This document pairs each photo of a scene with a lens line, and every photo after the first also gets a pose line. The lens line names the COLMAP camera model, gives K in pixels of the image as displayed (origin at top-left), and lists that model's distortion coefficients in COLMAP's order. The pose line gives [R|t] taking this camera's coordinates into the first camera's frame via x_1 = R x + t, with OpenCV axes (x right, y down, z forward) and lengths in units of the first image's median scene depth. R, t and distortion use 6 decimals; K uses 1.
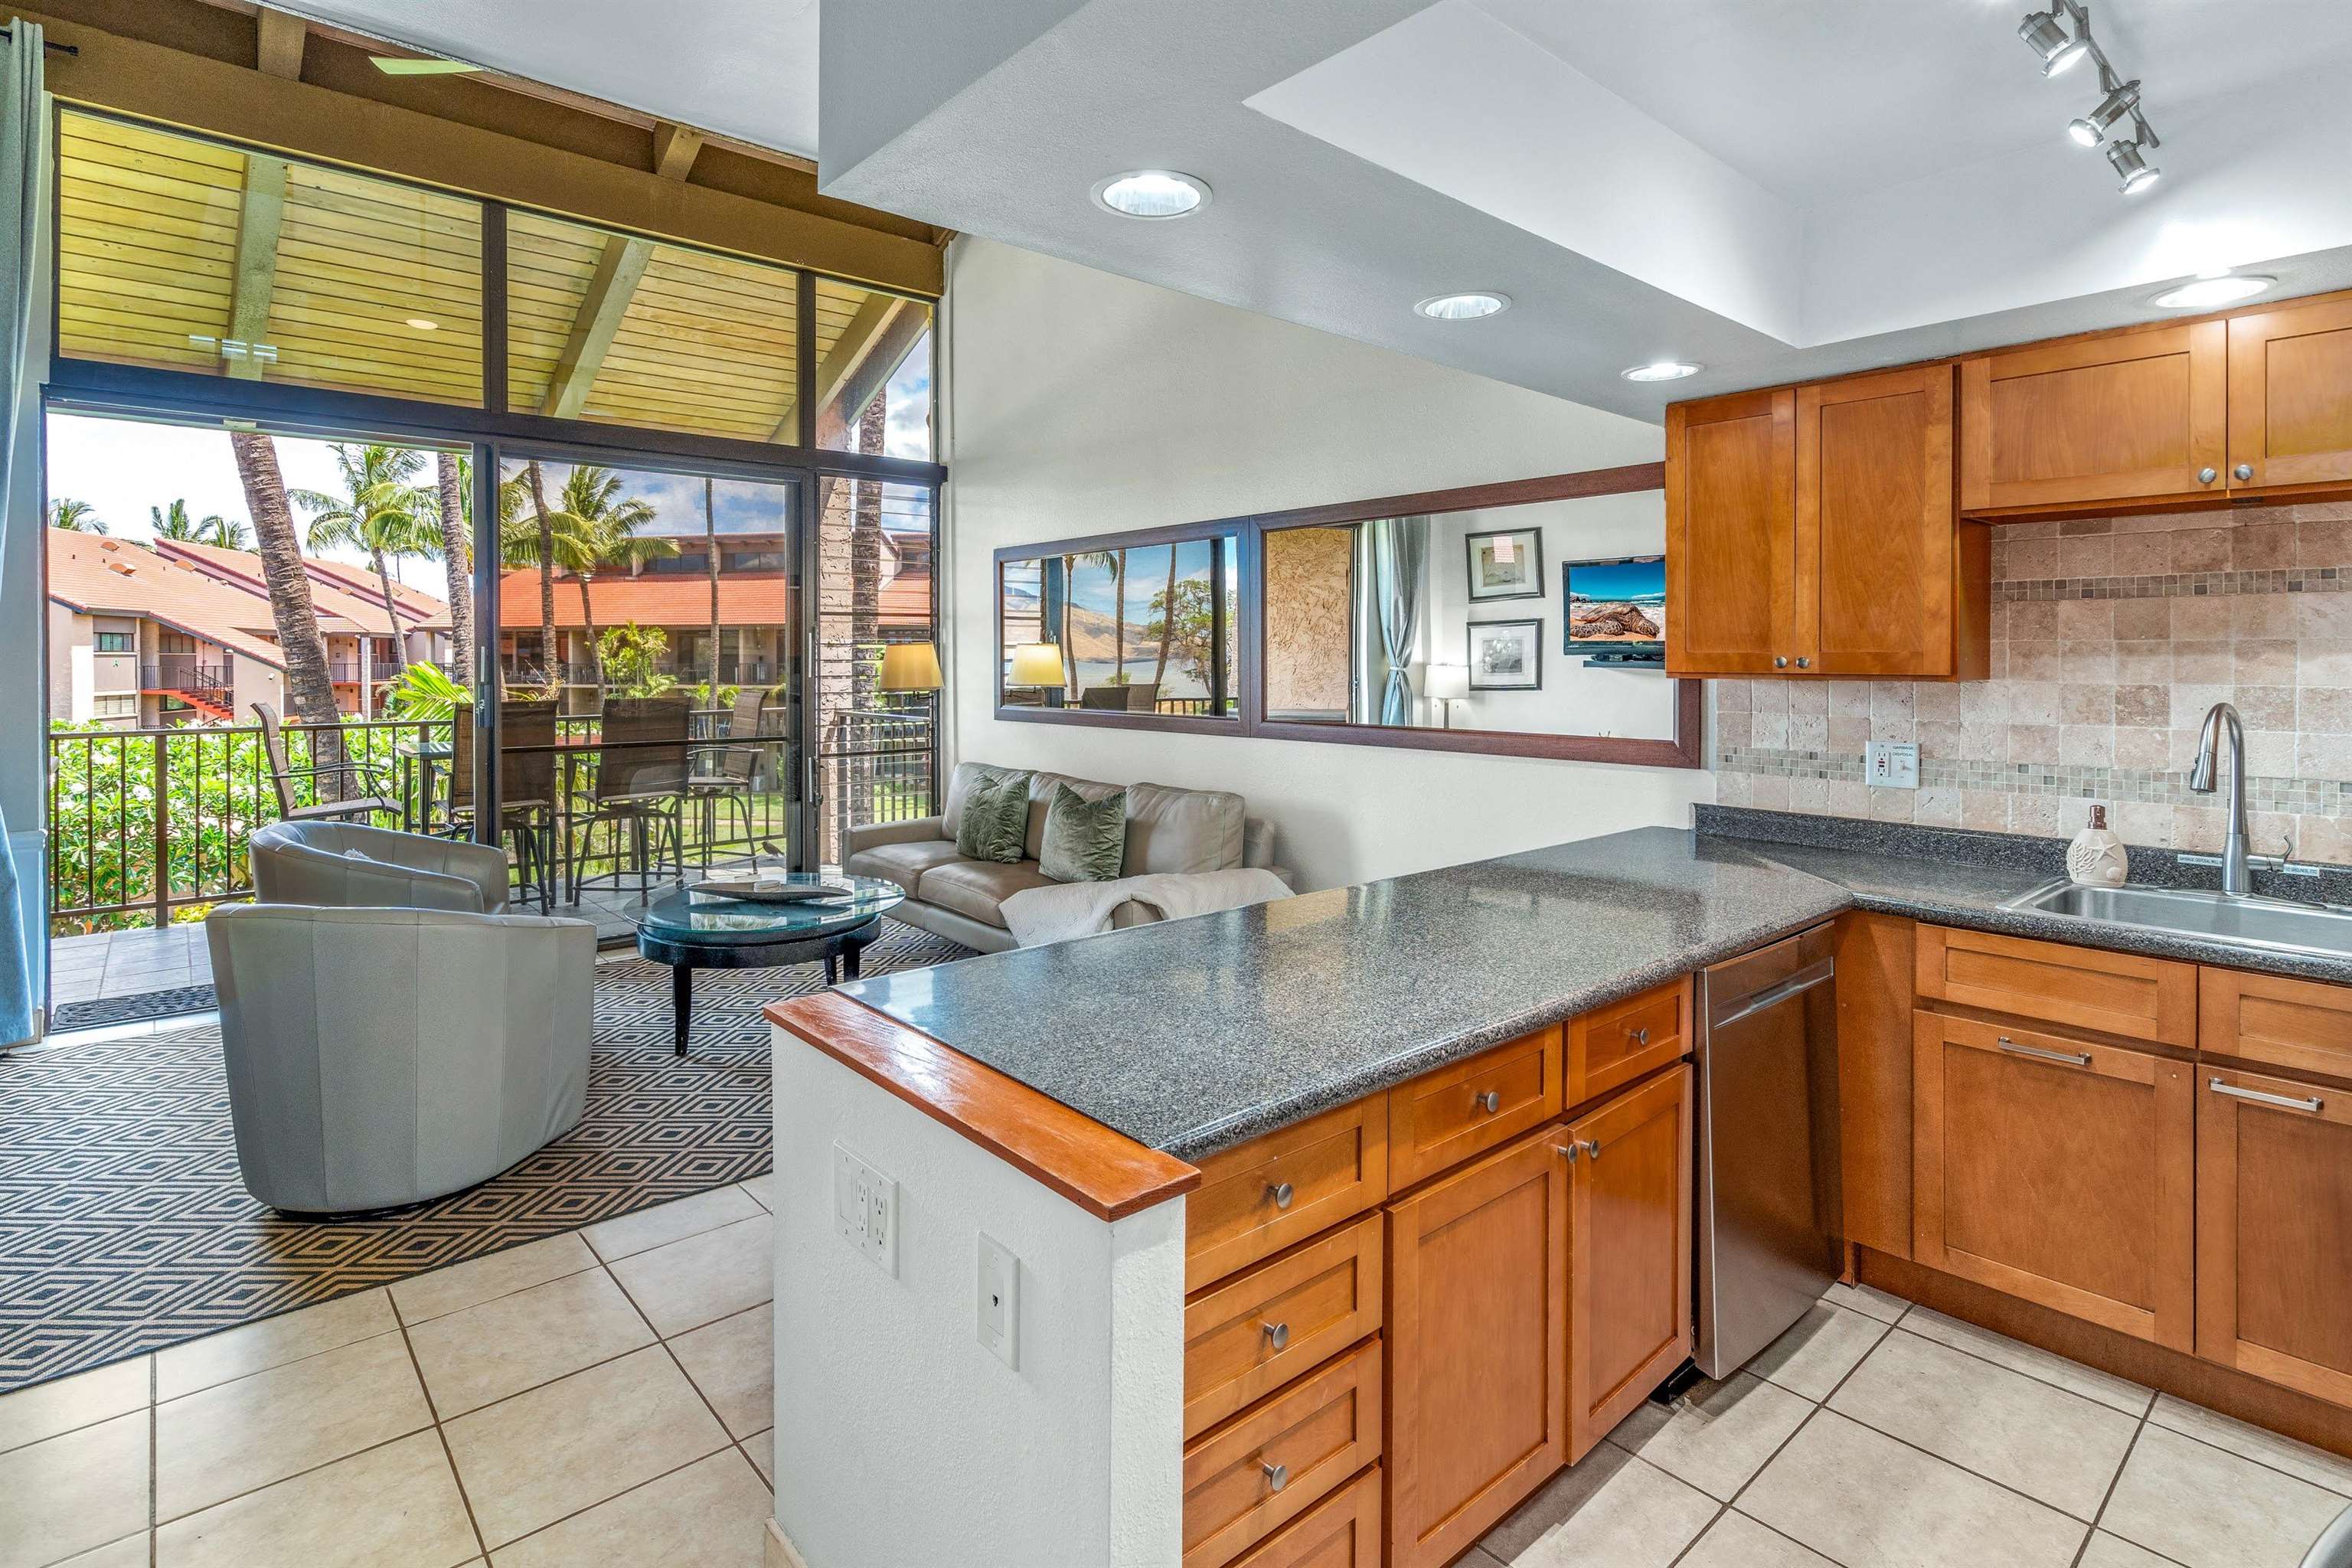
lens RADIAL K [[1193.9, 0, 1169.1], [0, 1193.9, 669.5], [0, 0, 1]] dist [0.001455, 0.000802]
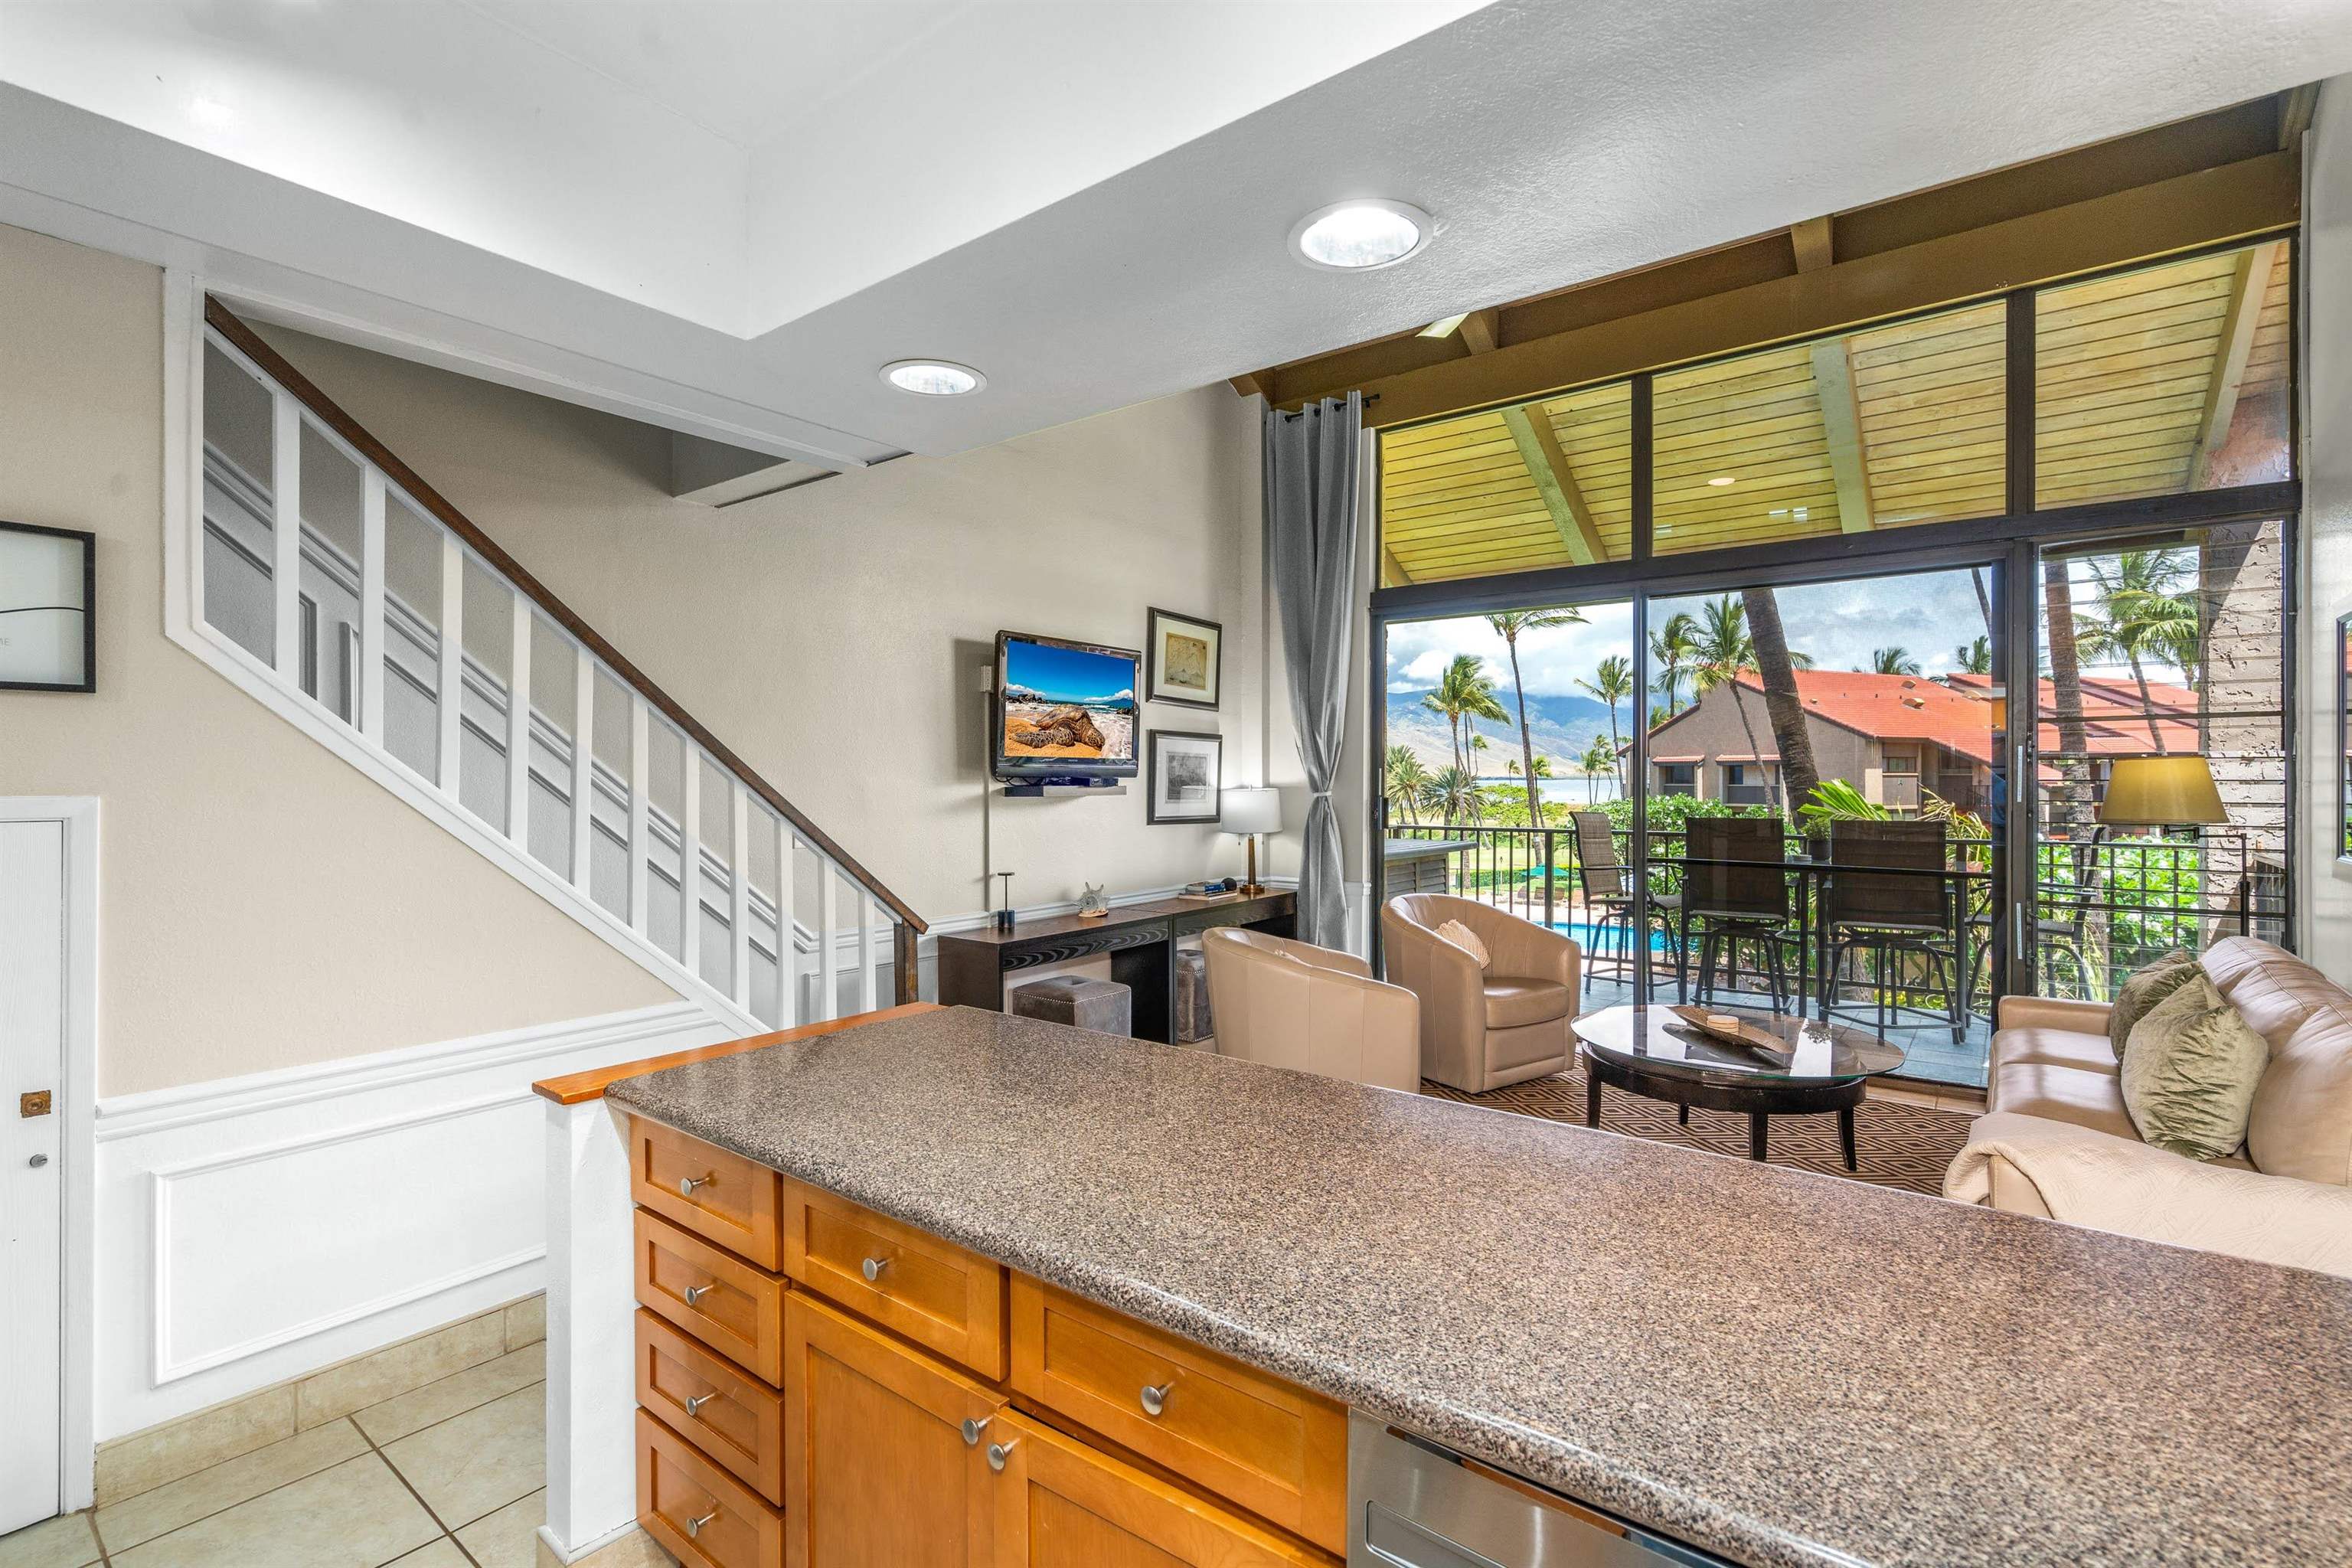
lens RADIAL K [[1086.9, 0, 1123.4], [0, 1086.9, 786.0], [0, 0, 1]] dist [0.000681, 0.001391]
pose [[0.174092, 0.005874, -0.984712, 0.706169], [-0.007569, 0.999961, 0.004627, -0.006784], [0.984700, 0.006647, 0.174130, 0.659371]]
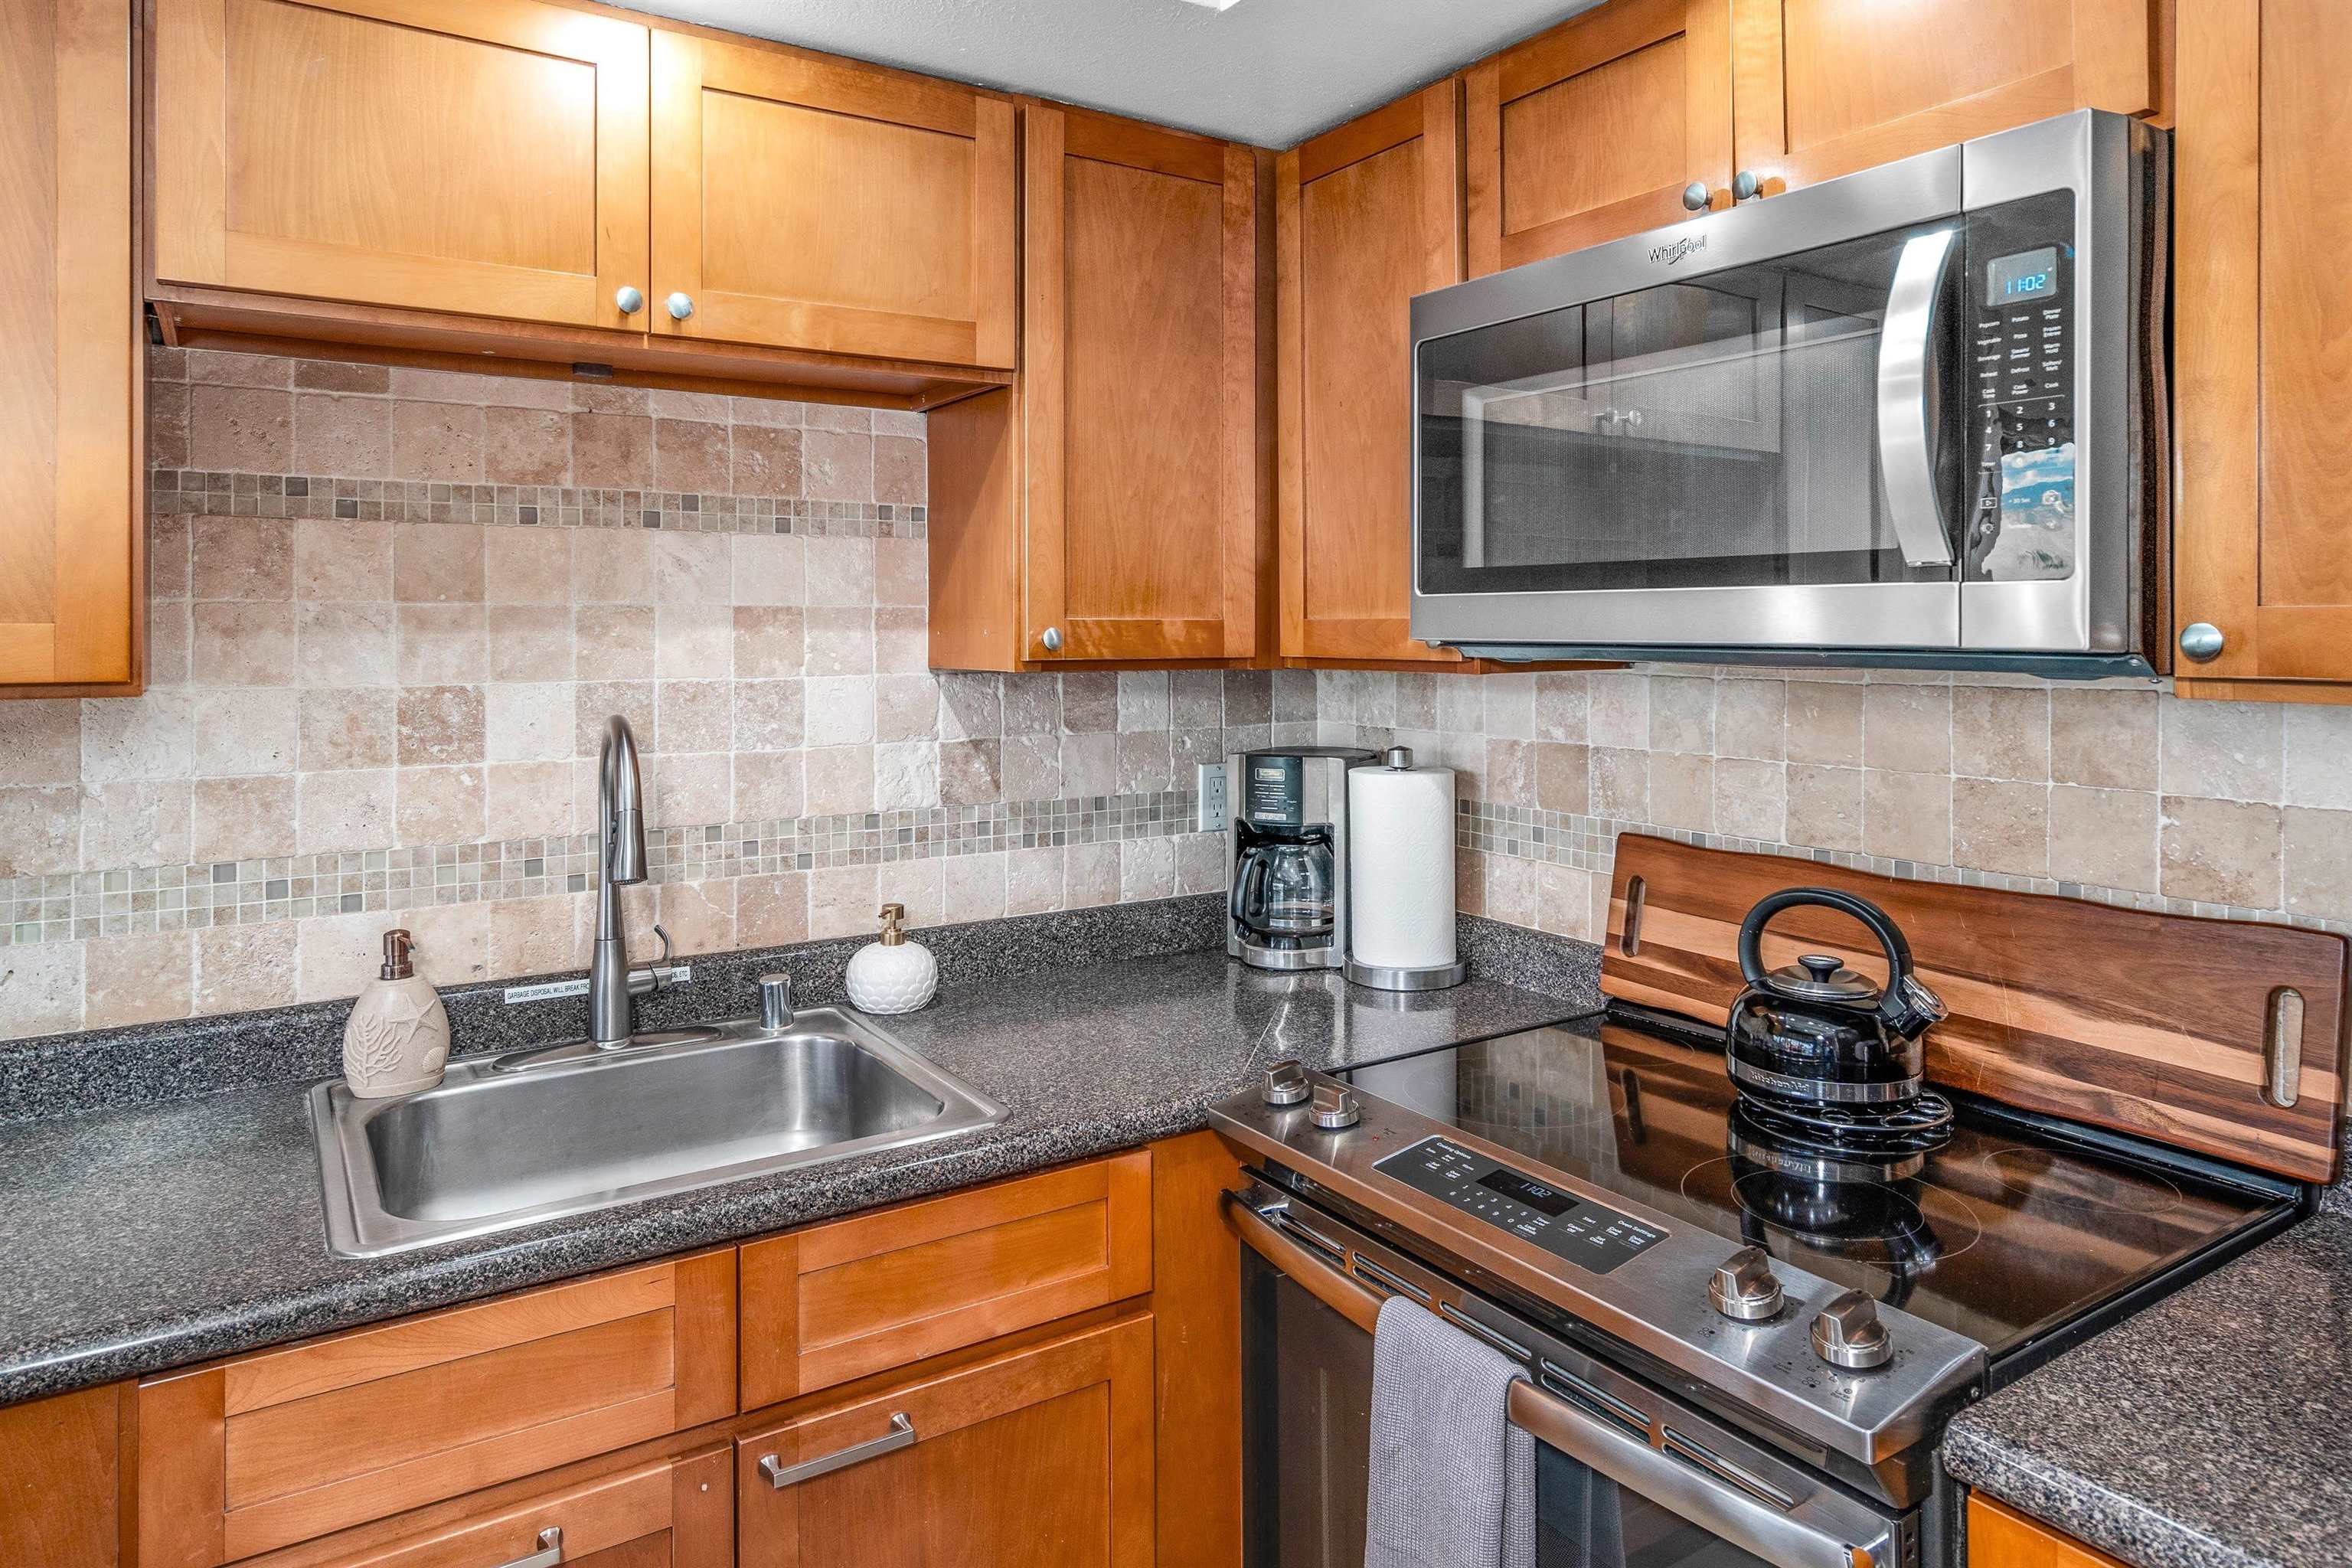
lens RADIAL K [[1479.5, 0, 1216.8], [0, 1479.5, 632.6], [0, 0, 1]] dist [0.006469, 0.003224]
pose [[0.170126, -0.008014, 0.985390, 0.214428], [0.010372, 0.999926, 0.006341, -0.011553], [-0.985368, 0.009142, 0.170197, 0.535472]]
